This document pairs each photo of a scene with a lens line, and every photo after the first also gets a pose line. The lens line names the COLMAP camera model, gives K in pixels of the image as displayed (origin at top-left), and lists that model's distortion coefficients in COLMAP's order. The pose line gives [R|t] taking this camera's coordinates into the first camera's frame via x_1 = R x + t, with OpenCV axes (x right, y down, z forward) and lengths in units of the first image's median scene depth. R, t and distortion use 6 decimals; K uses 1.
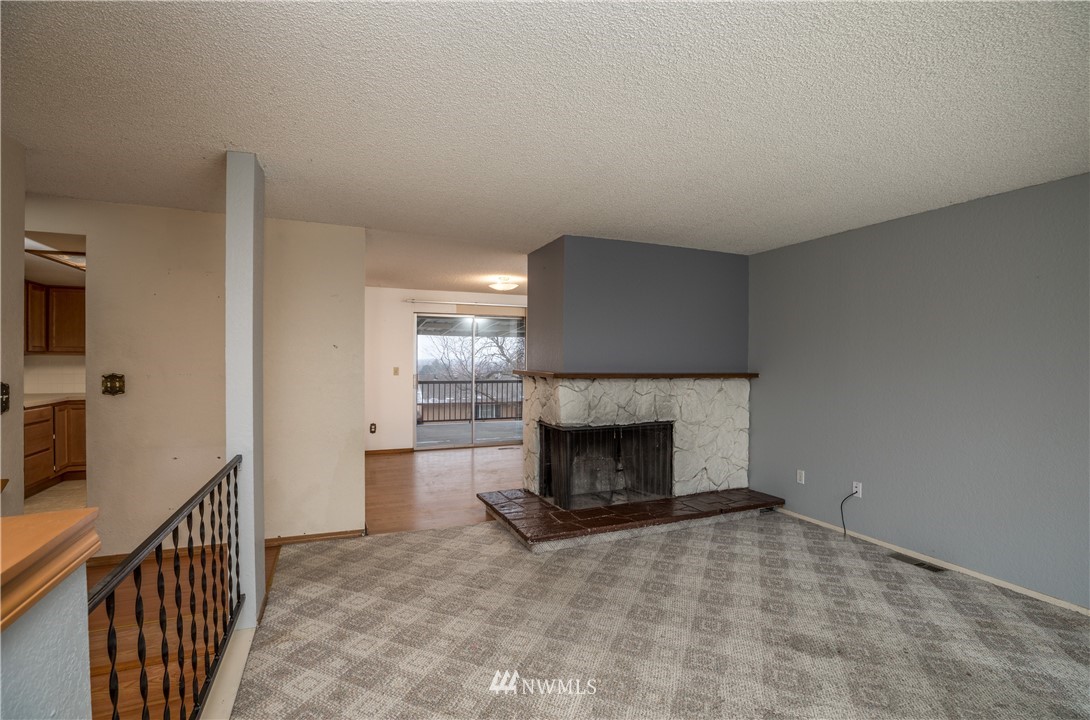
lens RADIAL K [[505.9, 0, 545.0], [0, 505.9, 360.0], [0, 0, 1]] dist [-0.048729, 0.014267]
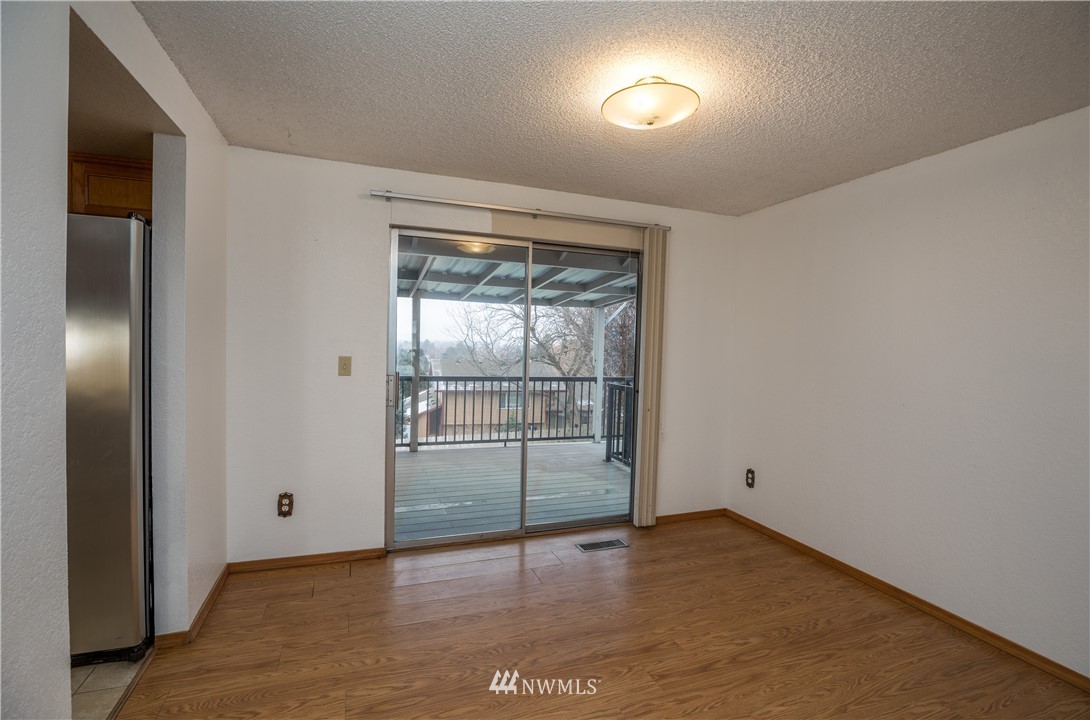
lens RADIAL K [[505.9, 0, 545.0], [0, 505.9, 360.0], [0, 0, 1]] dist [-0.048729, 0.014267]
pose [[0.998525, 0.028760, -0.046054, -0.102293], [-0.027342, 0.999141, 0.031137, -0.000853], [0.046910, -0.029832, 0.998454, 0.538811]]
